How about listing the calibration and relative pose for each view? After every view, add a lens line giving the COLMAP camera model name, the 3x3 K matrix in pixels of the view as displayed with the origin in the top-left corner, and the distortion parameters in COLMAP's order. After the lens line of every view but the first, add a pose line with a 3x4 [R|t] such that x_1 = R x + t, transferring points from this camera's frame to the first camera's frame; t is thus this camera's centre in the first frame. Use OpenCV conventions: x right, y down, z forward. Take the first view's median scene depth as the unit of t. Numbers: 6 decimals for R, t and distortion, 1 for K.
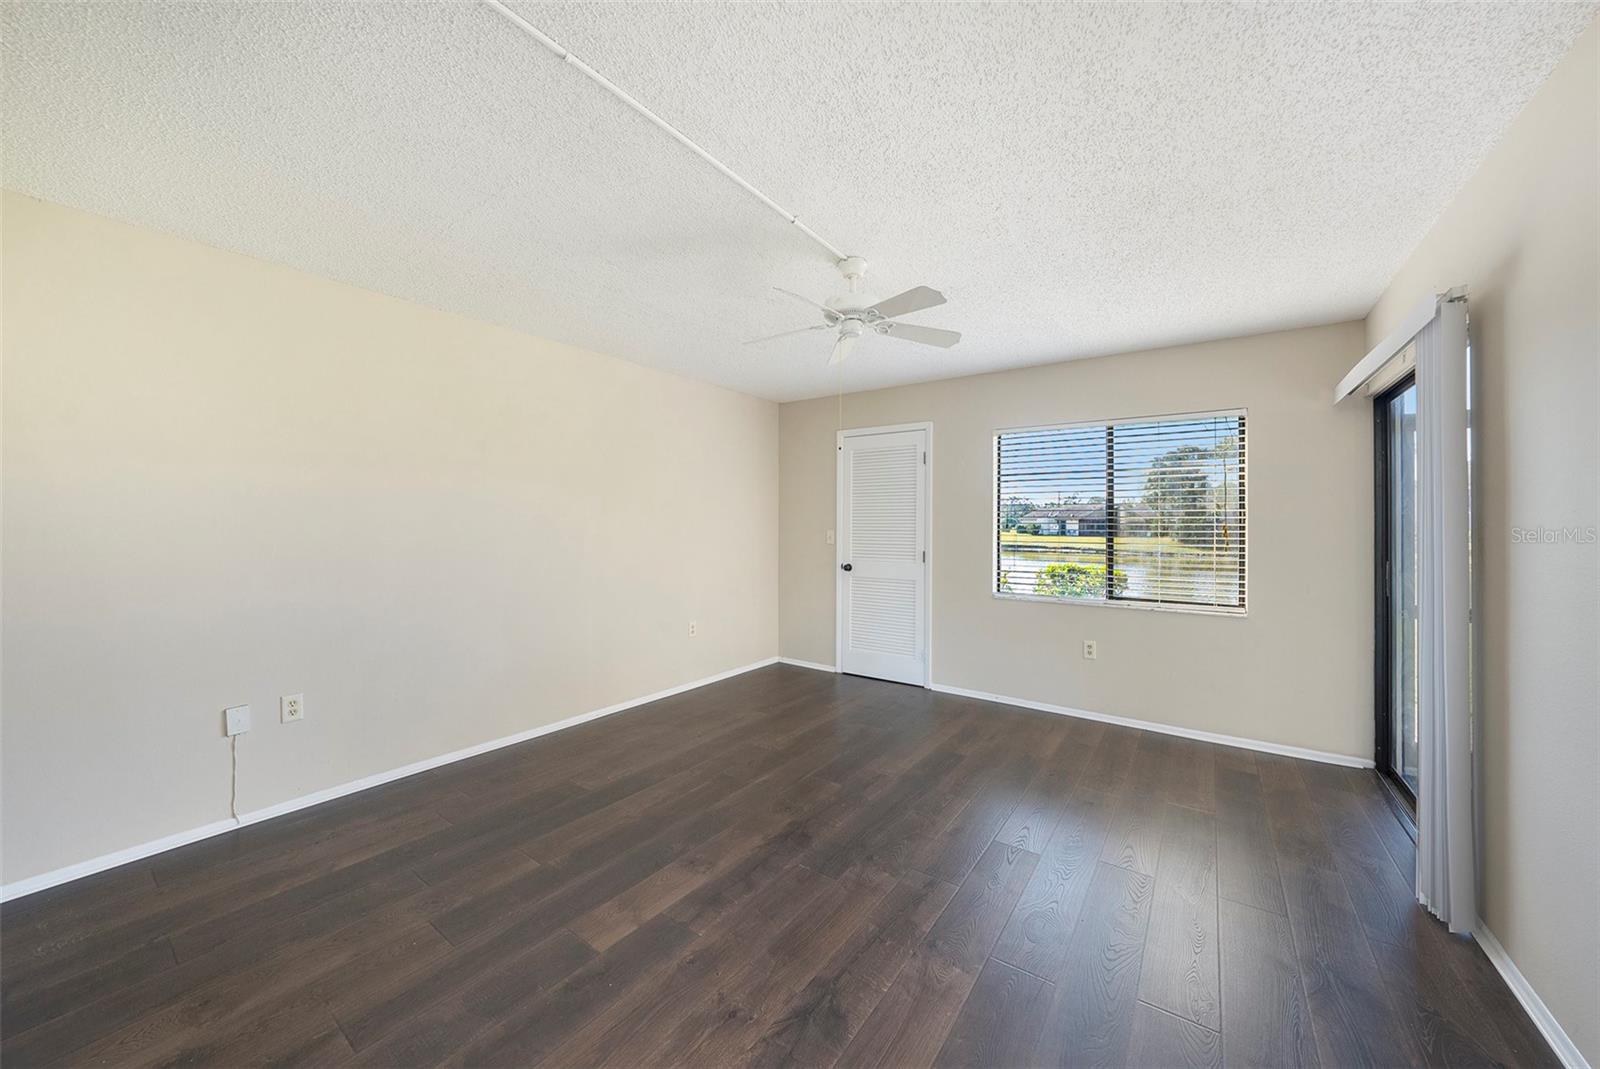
lens RADIAL K [[571.8, 0, 796.9], [0, 571.8, 529.5], [0, 0, 1]] dist [-0.017092, 0.000098]
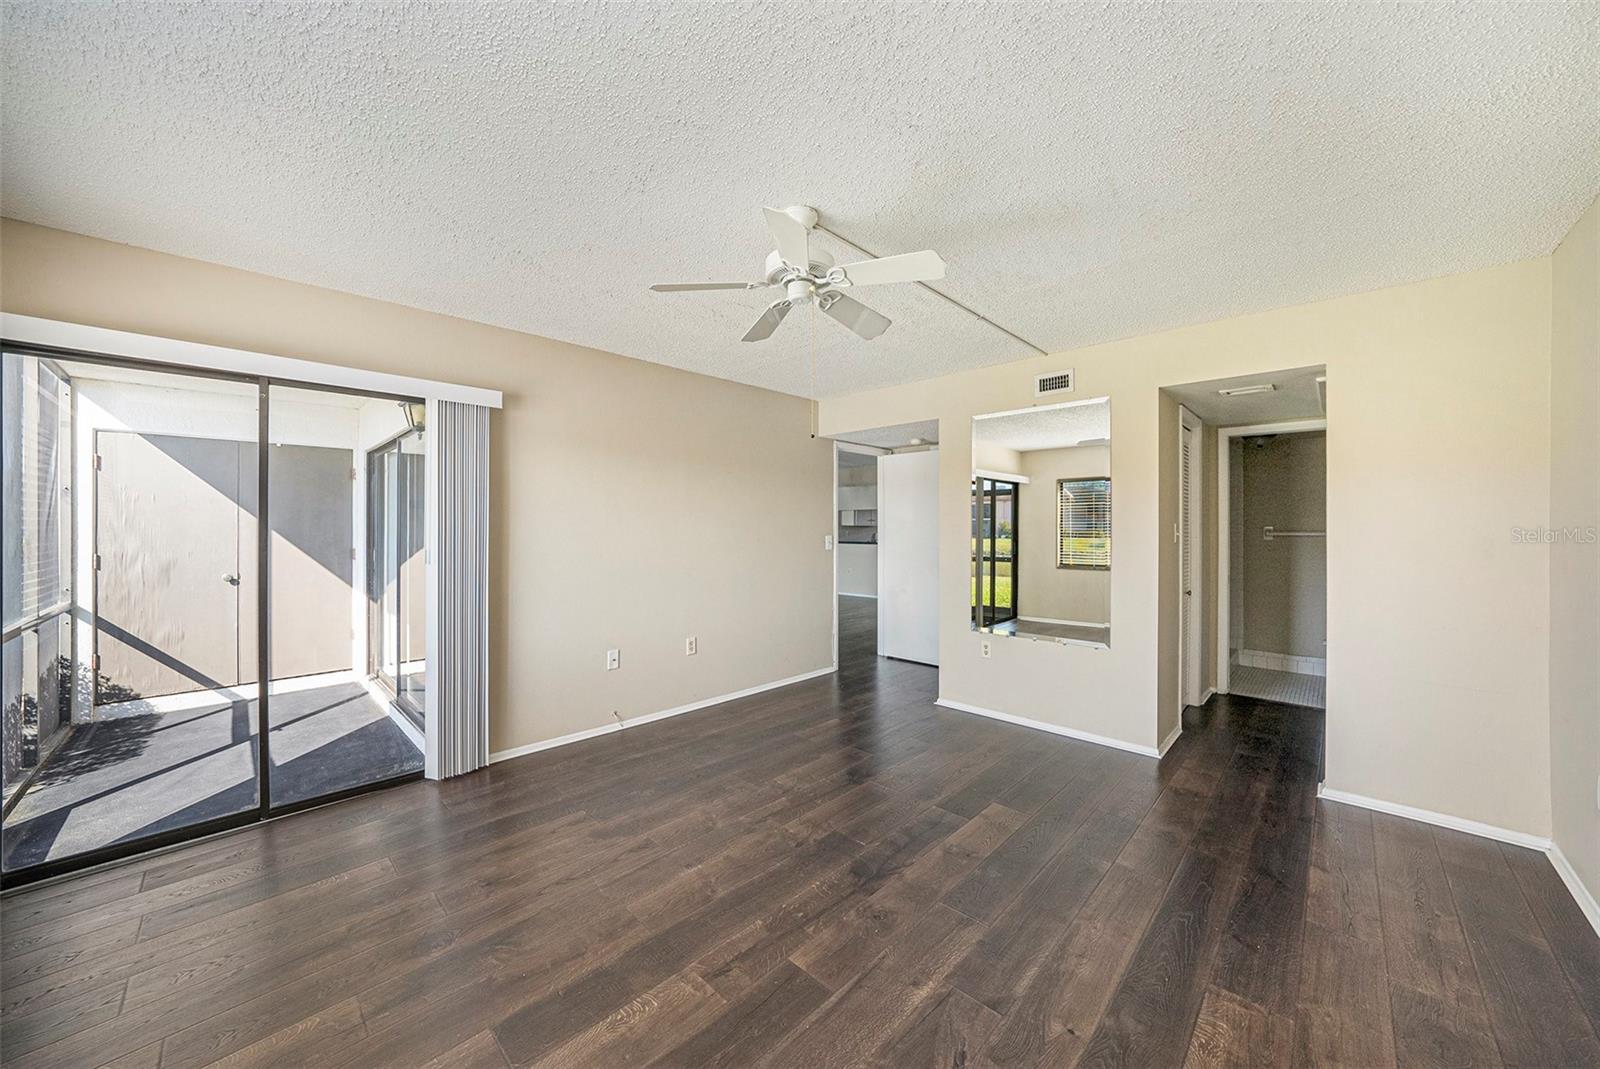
lens RADIAL K [[571.8, 0, 796.9], [0, 571.8, 529.5], [0, 0, 1]] dist [-0.017092, 0.000098]
pose [[-0.989444, -0.008459, 0.144672, -0.012156], [-0.006929, 0.999915, 0.011071, -0.016799], [-0.144753, 0.009951, -0.989418, 1.372070]]
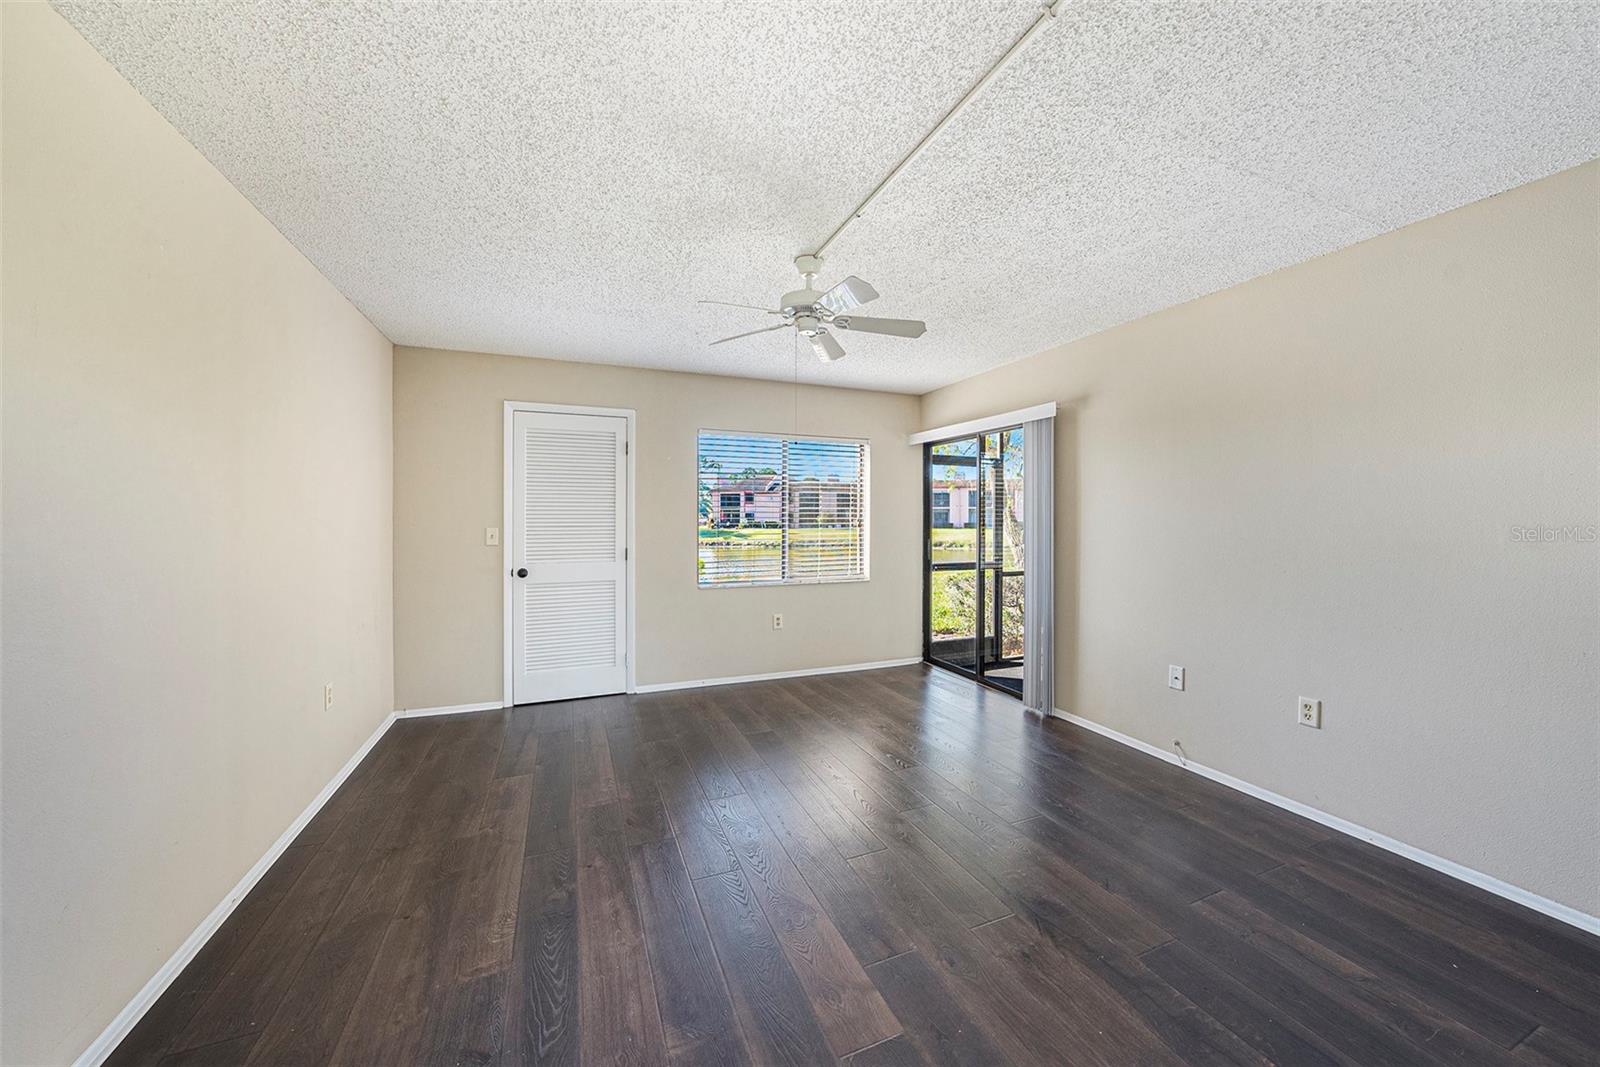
lens RADIAL K [[575.4, 0, 808.3], [0, 575.4, 529.9], [0, 0, 1]] dist [-0.017679, 0.000090]
pose [[0.522330, -0.020475, 0.852498, -0.581402], [0.010558, 0.999790, 0.017544, -0.007135], [-0.852678, -0.000163, 0.522437, 0.353123]]
